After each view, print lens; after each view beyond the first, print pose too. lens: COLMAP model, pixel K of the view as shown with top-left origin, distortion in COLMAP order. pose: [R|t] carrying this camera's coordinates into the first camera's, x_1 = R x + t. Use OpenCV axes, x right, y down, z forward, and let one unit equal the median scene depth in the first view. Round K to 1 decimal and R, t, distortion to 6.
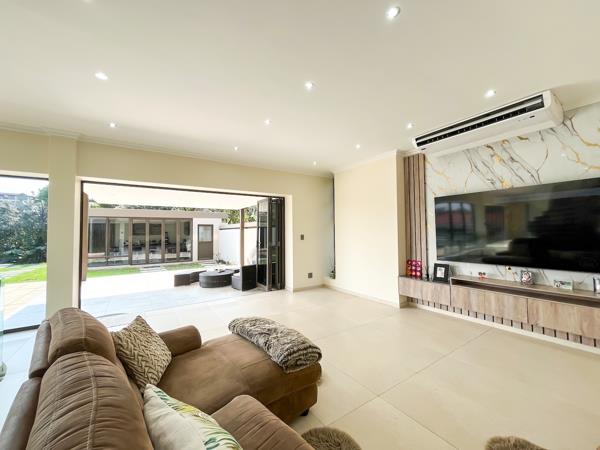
lens RADIAL K [[239.6, 0, 300.0], [0, 239.6, 225.0], [0, 0, 1]] dist [-0.001161, 0.000193]
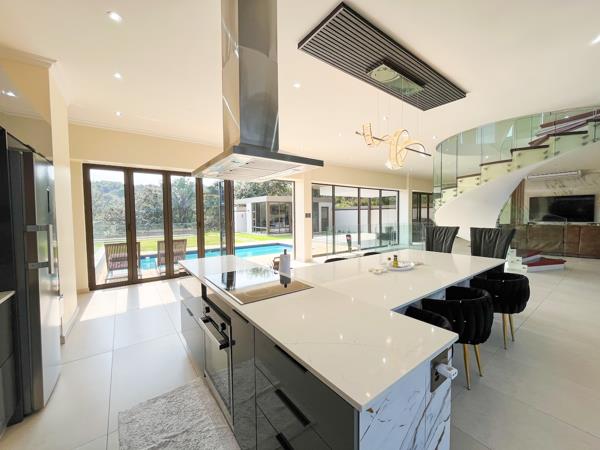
lens RADIAL K [[239.6, 0, 300.0], [0, 239.6, 225.0], [0, 0, 1]] dist [-0.001161, 0.000193]
pose [[0.999475, -0.002693, 0.032295, -2.049909], [0.000257, 0.997169, 0.075190, -0.007221], [-0.032406, -0.075142, 0.996646, -1.568460]]
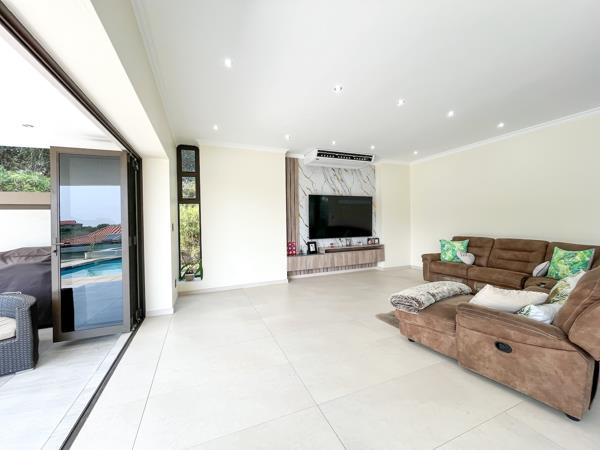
lens RADIAL K [[239.6, 0, 300.0], [0, 239.6, 225.0], [0, 0, 1]] dist [-0.001161, 0.000193]
pose [[0.217355, -0.000158, 0.976093, -0.807328], [-0.011893, 0.999925, 0.002810, 0.058645], [-0.976020, -0.012220, 0.217337, 0.739003]]
